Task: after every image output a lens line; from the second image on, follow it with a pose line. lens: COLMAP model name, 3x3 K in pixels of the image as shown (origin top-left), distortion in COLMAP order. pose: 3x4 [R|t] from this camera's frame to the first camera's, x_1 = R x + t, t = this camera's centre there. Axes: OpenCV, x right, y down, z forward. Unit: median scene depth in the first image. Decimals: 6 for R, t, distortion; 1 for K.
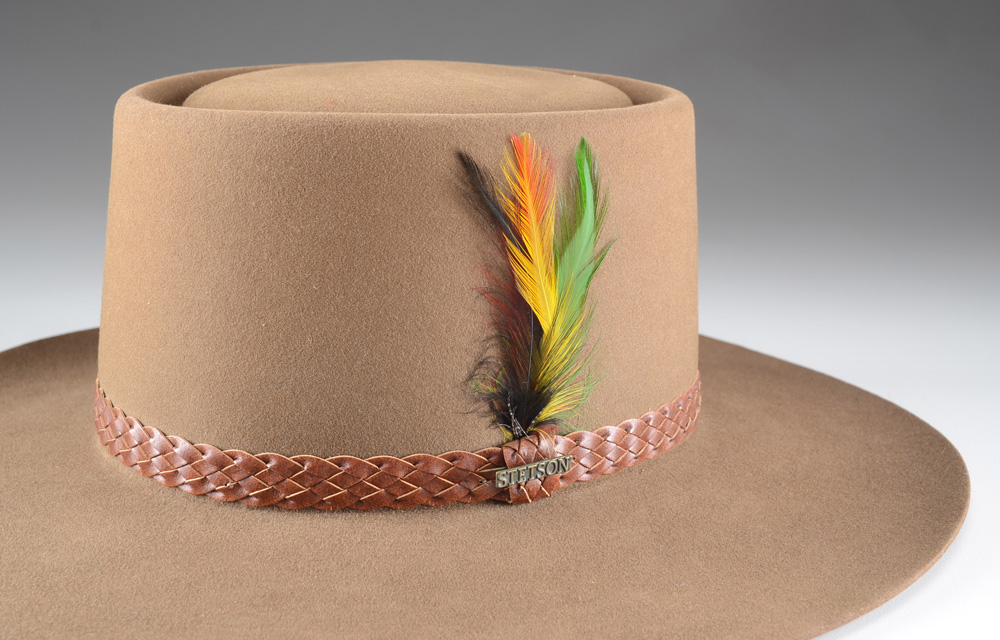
lens RADIAL K [[1791.3, 0, 475.5], [0, 1791.3, 280.5], [0, 0, 1]] dist [-0.008821, 0.000000]
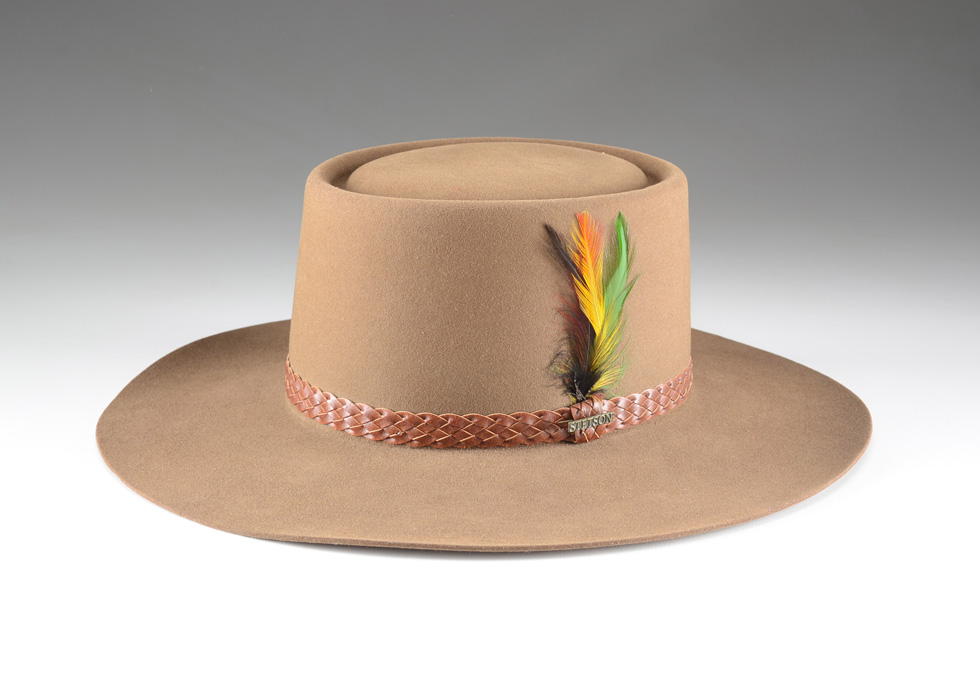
lens RADIAL K [[2152.7, 0, 492.5], [0, 2152.7, 351.5], [0, 0, 1]] dist [0.092012, 0.000000]
pose [[0.999000, -0.013300, 0.042694, -0.135641], [0.011061, 0.998573, 0.052255, -0.057155], [-0.043328, -0.051730, 0.997721, -0.902916]]
